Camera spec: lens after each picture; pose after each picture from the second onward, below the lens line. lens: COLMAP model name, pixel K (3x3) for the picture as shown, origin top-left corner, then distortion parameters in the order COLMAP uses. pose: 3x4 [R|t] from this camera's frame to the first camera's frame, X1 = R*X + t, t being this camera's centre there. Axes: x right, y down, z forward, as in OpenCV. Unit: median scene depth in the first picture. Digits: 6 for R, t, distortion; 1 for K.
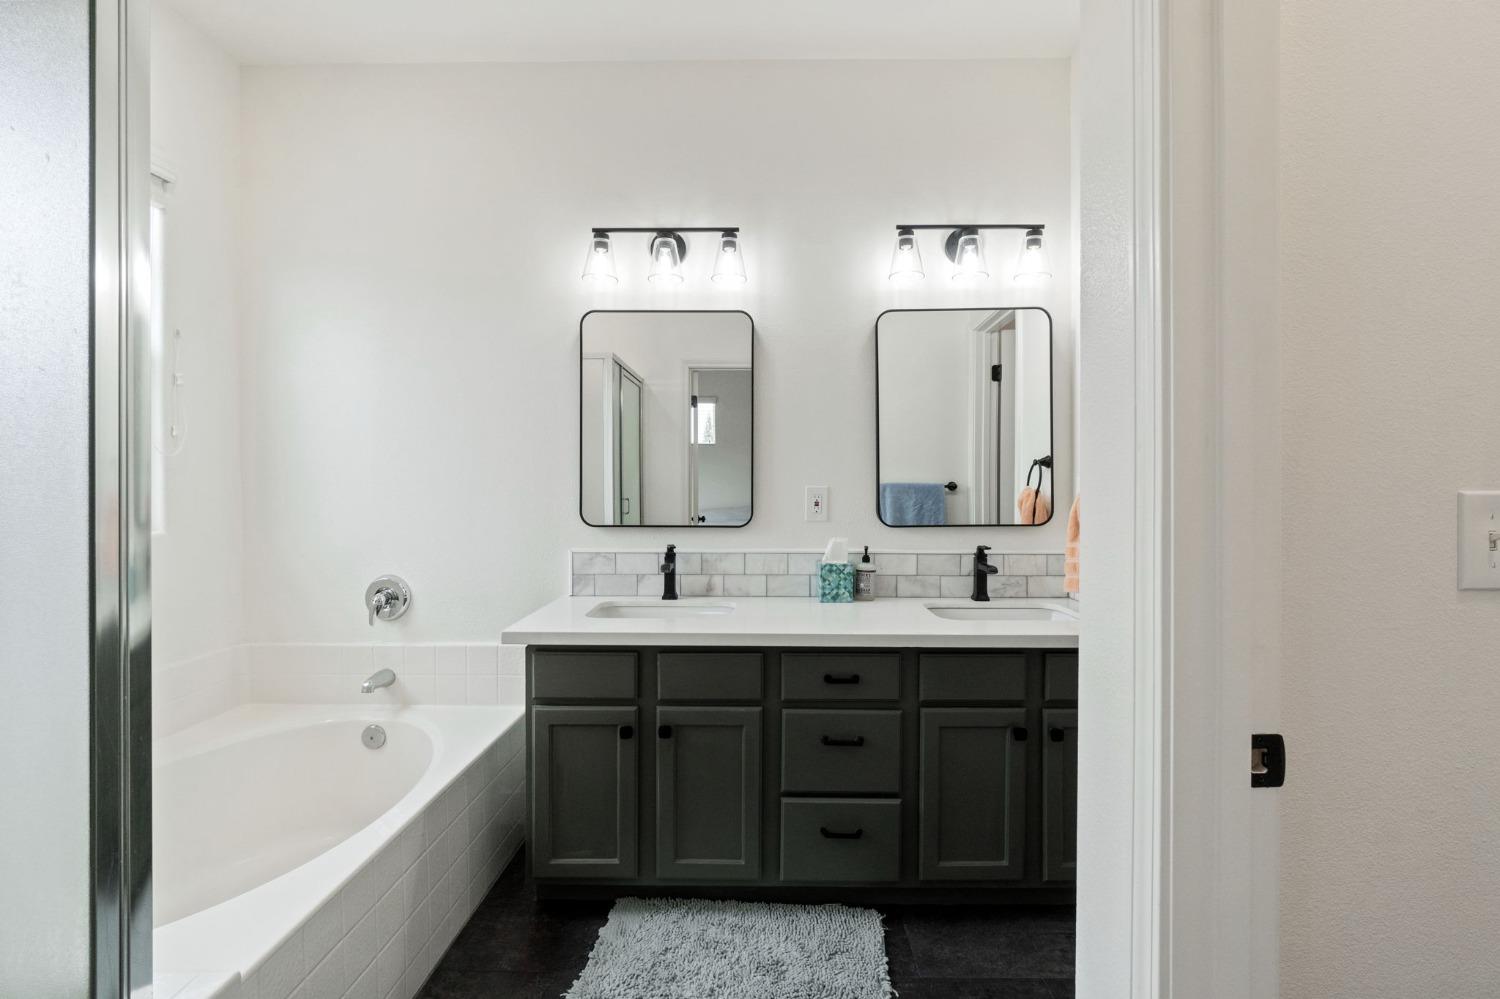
lens RADIAL K [[703.0, 0, 770.6], [0, 703.0, 483.6], [0, 0, 1]] dist [0.000164, 0.000107]
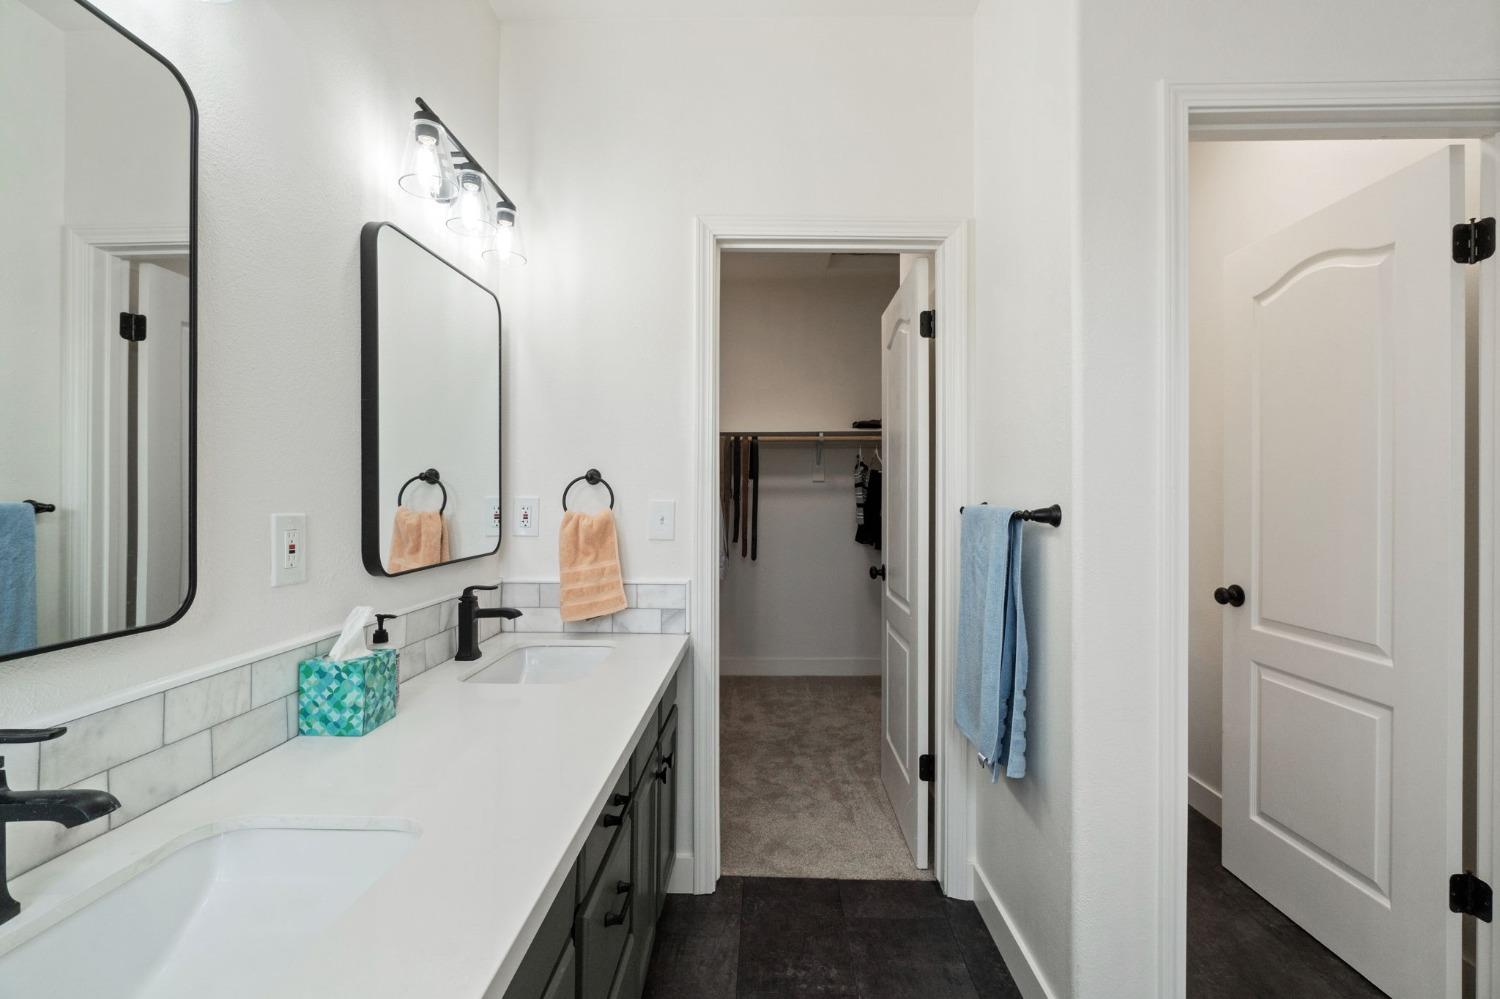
lens RADIAL K [[656.5, 0, 750.3], [0, 656.5, 493.8], [0, 0, 1]] dist [0.001216, 0.000405]
pose [[0.021036, 0.005843, 0.999762, -0.392935], [-0.000906, 0.999983, -0.005826, -0.007943], [-0.999778, -0.000783, 0.021041, 0.669695]]
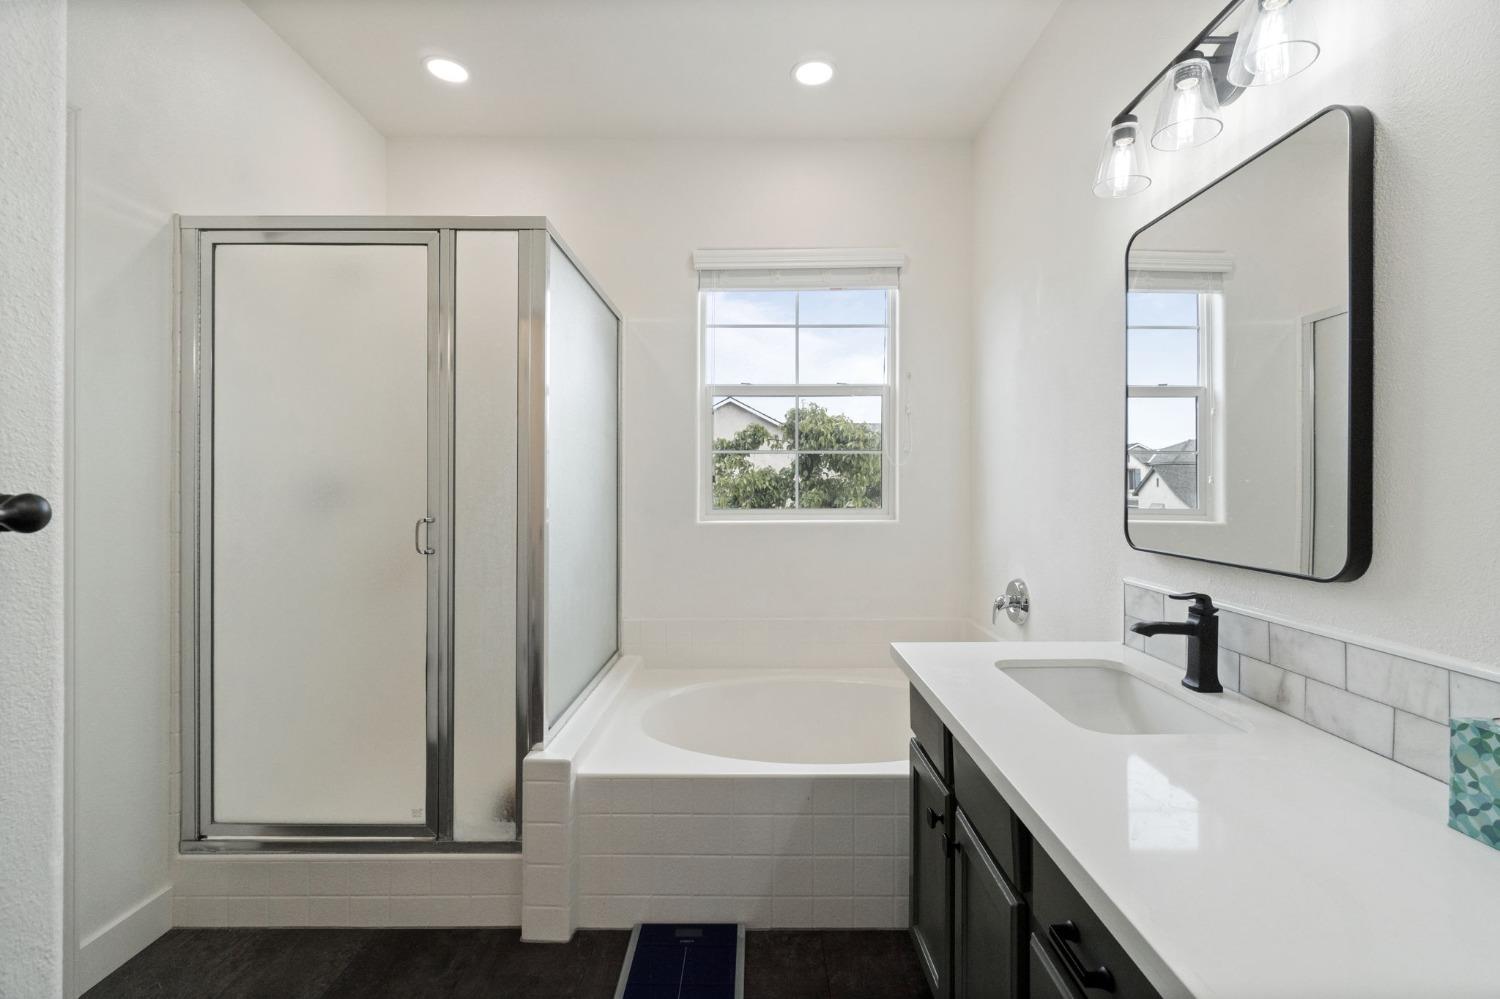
lens RADIAL K [[653.9, 0, 750.7], [0, 653.9, 482.3], [0, 0, 1]] dist [0.000821, 0.000085]
pose [[-0.002957, -0.006074, -0.999977, 0.379122], [-0.007396, 0.999954, -0.006052, 0.003086], [0.999968, 0.007378, -0.003002, 0.624171]]
